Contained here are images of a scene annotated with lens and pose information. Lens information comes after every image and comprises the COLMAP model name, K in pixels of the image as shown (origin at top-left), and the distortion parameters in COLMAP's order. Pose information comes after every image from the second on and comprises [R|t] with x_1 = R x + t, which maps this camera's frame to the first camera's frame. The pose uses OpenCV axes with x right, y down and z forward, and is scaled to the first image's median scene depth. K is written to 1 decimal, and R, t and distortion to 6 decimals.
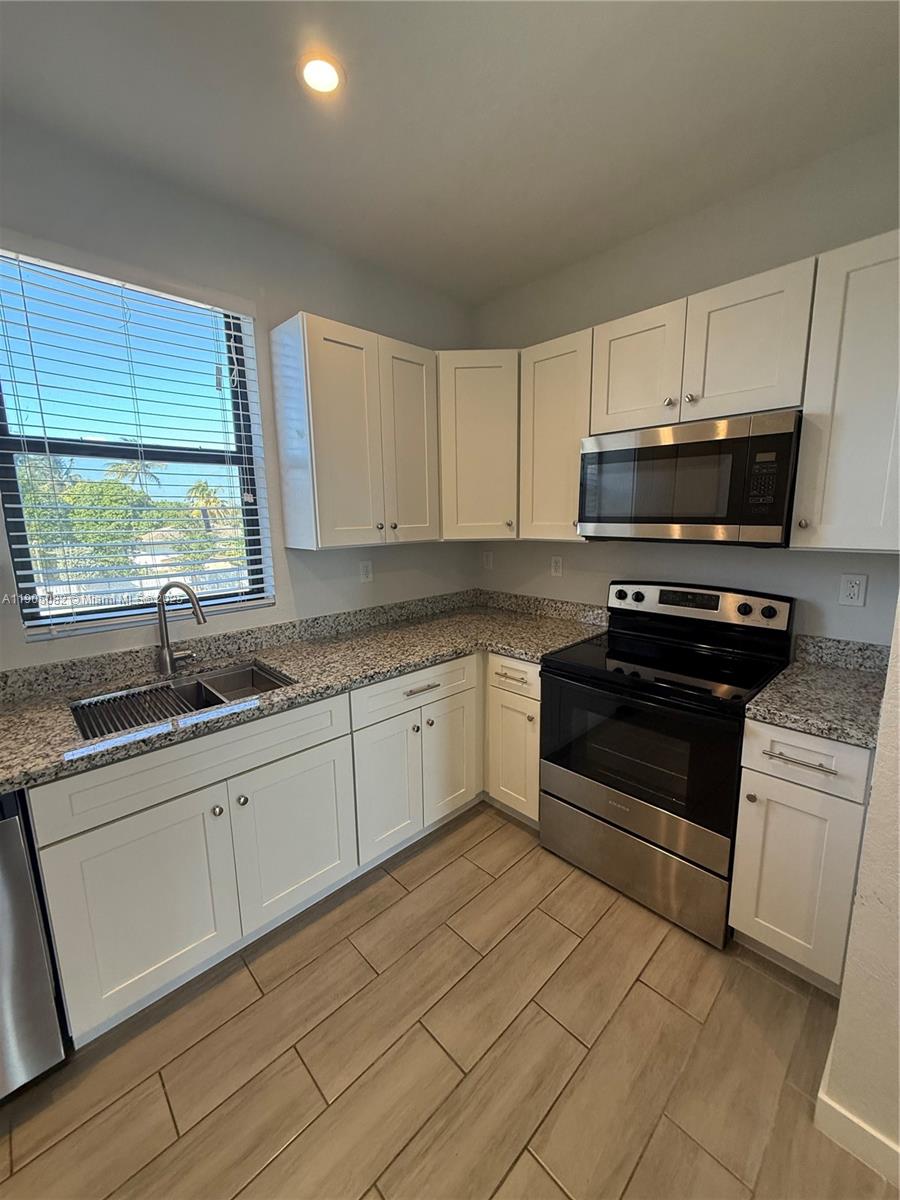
lens RADIAL K [[478.5, 0, 454.7], [0, 478.5, 600.1], [0, 0, 1]] dist [0.001249, 0.000162]
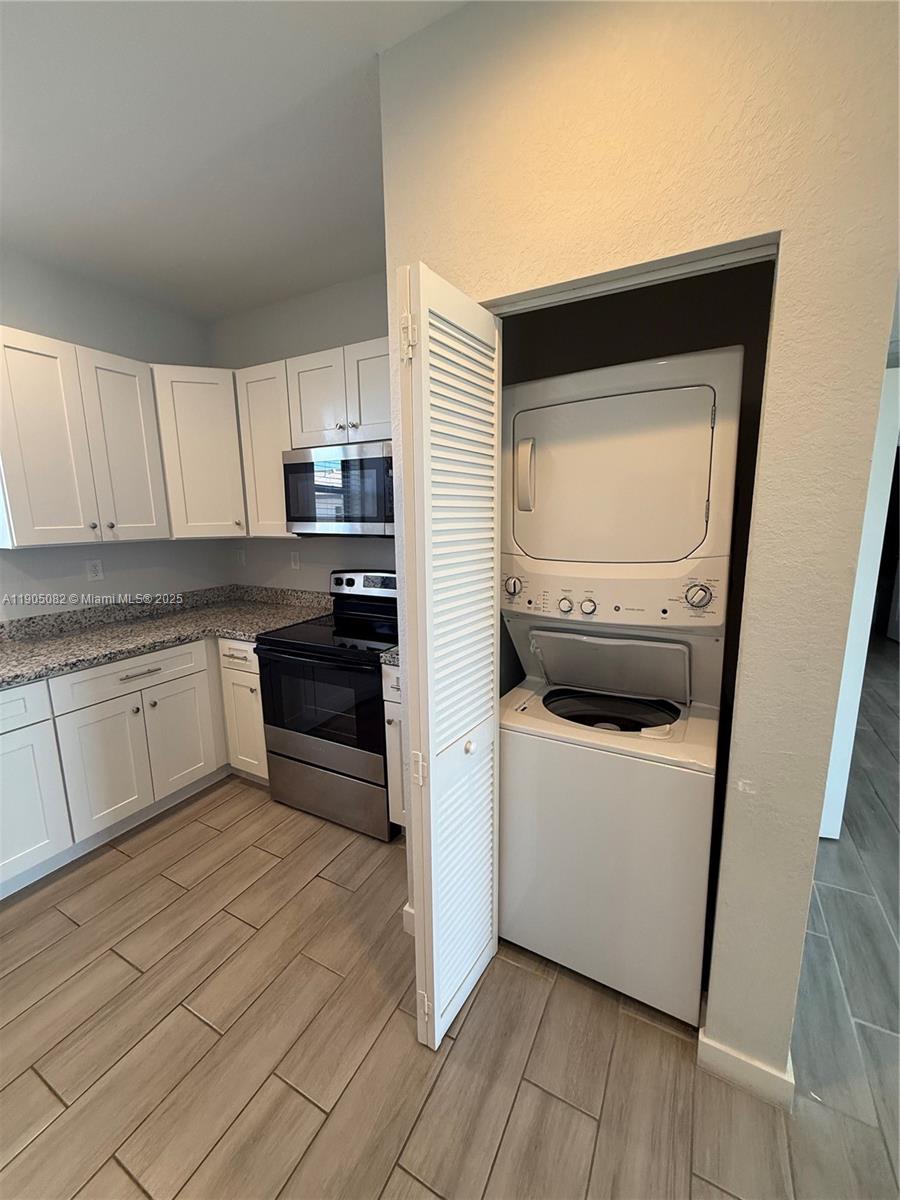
lens RADIAL K [[478.5, 0, 447.7], [0, 478.5, 597.1], [0, 0, 1]] dist [0.001249, 0.000162]
pose [[0.951102, -0.051839, 0.304497, 0.255533], [0.053678, 0.998556, 0.002333, 0.042299], [-0.304178, 0.014126, 0.952510, -0.241812]]
